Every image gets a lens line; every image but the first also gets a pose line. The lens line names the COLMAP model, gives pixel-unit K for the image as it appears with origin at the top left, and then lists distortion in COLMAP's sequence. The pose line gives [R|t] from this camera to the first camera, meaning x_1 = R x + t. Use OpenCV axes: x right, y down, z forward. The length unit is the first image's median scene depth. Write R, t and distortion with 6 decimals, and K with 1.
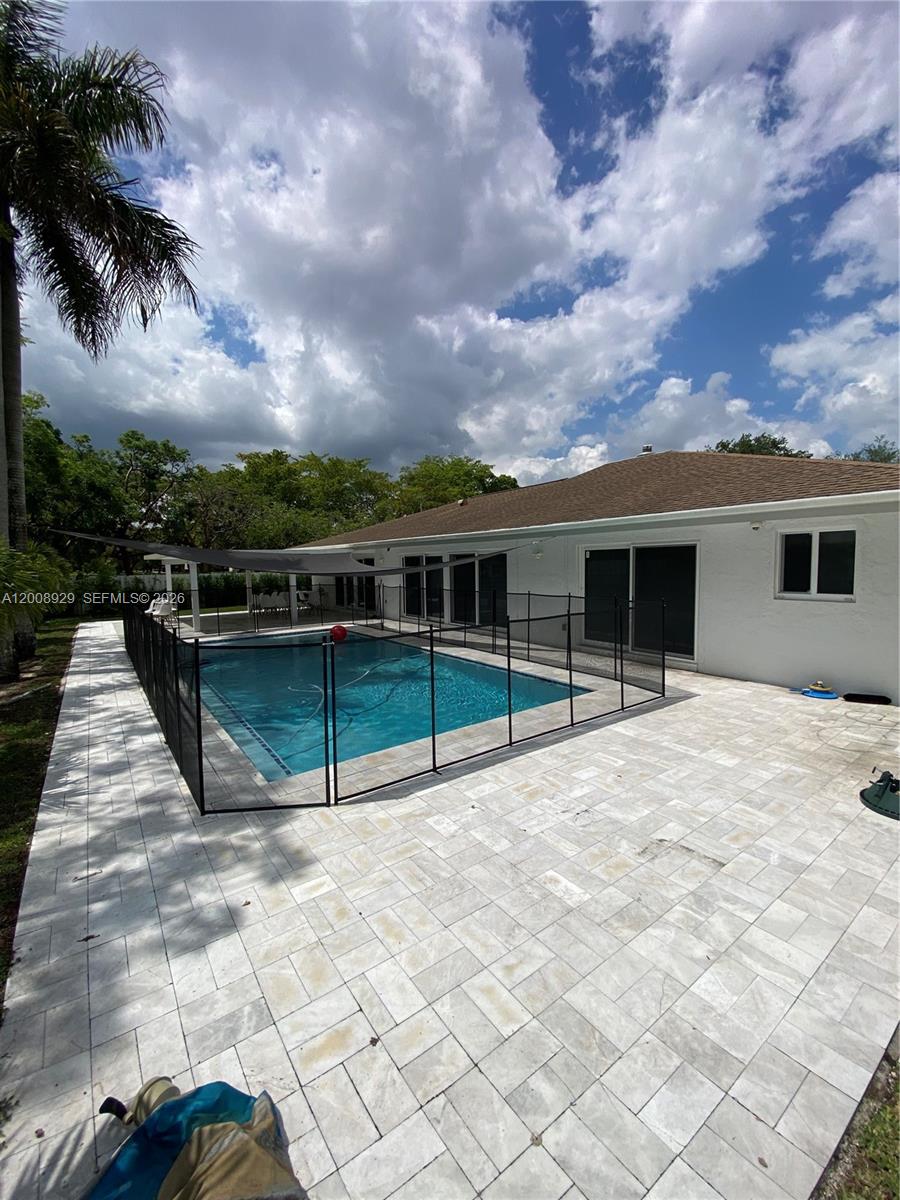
lens RADIAL K [[489.2, 0, 472.1], [0, 489.2, 598.2], [0, 0, 1]] dist [0.000781, -0.013762]
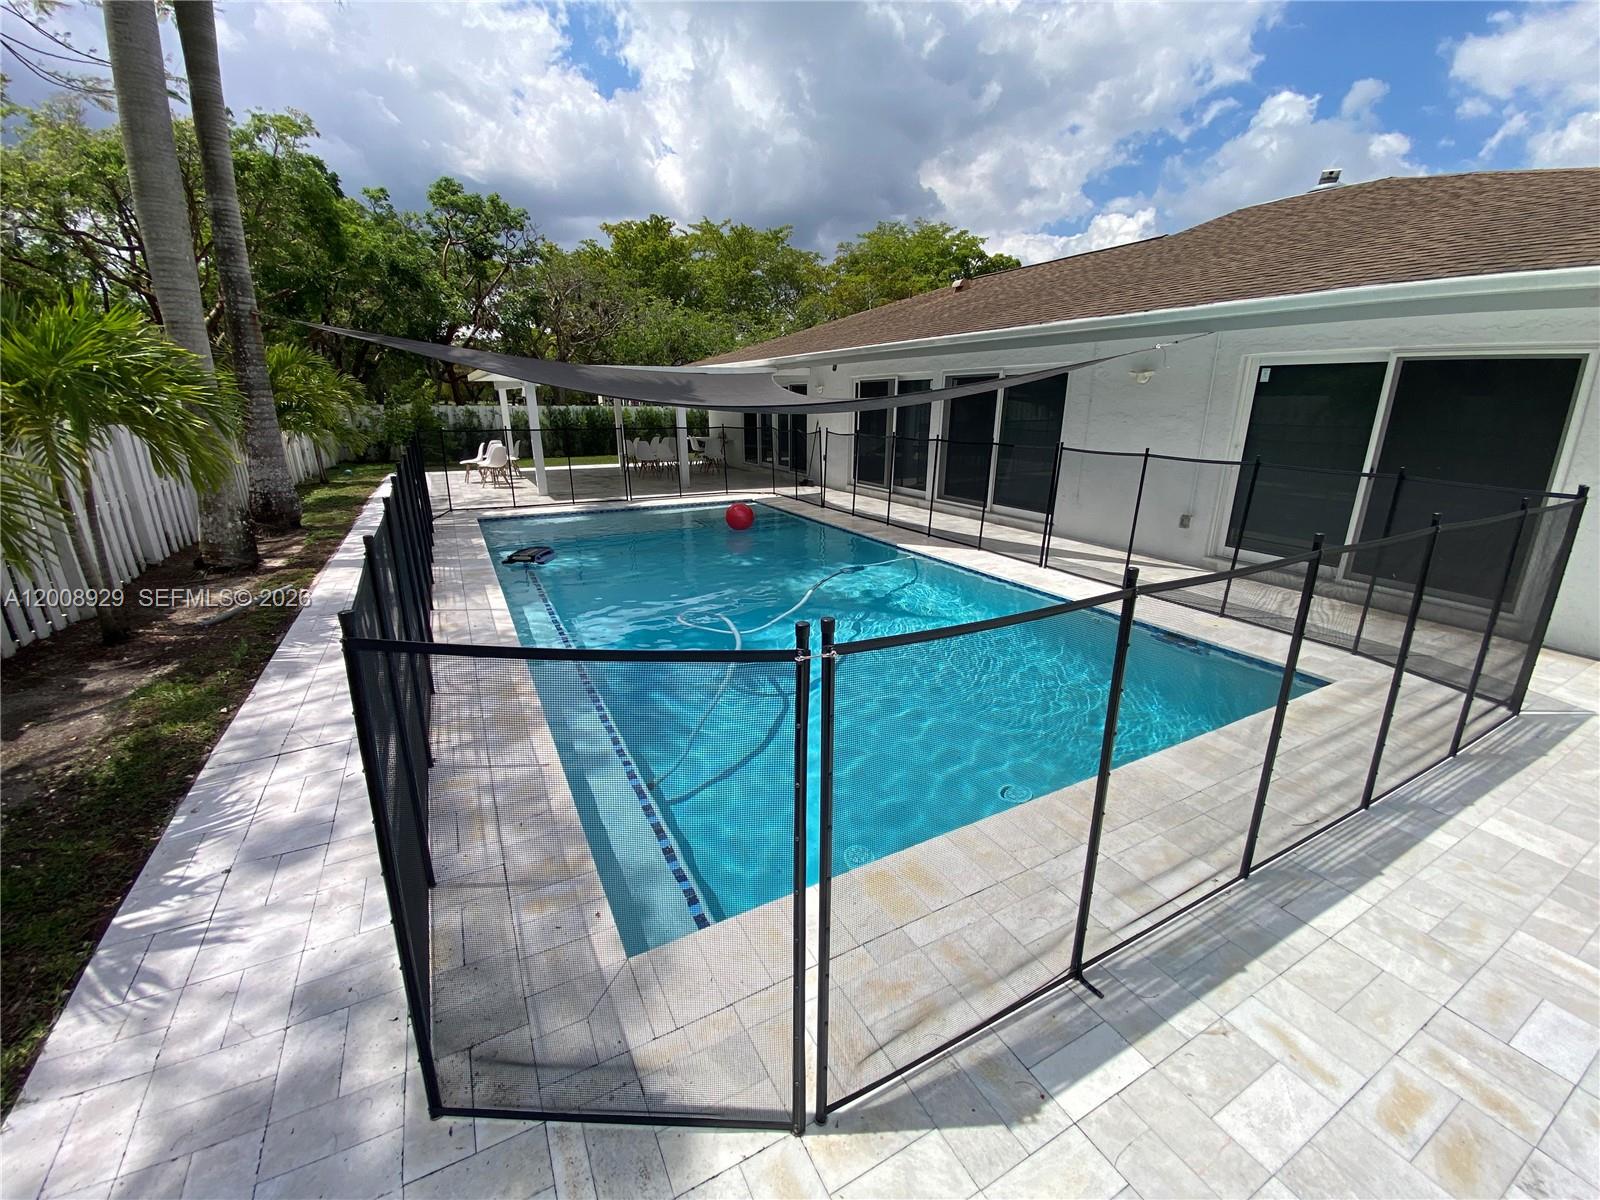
lens RADIAL K [[665.2, 0, 807.5], [0, 665.2, 576.5], [0, 0, 1]] dist [0.001778, -0.014538]
pose [[0.985632, 0.061579, -0.157284, -0.049338], [-0.031191, 0.981517, 0.188818, -0.002575], [0.166004, -0.181199, 0.969335, 0.131584]]
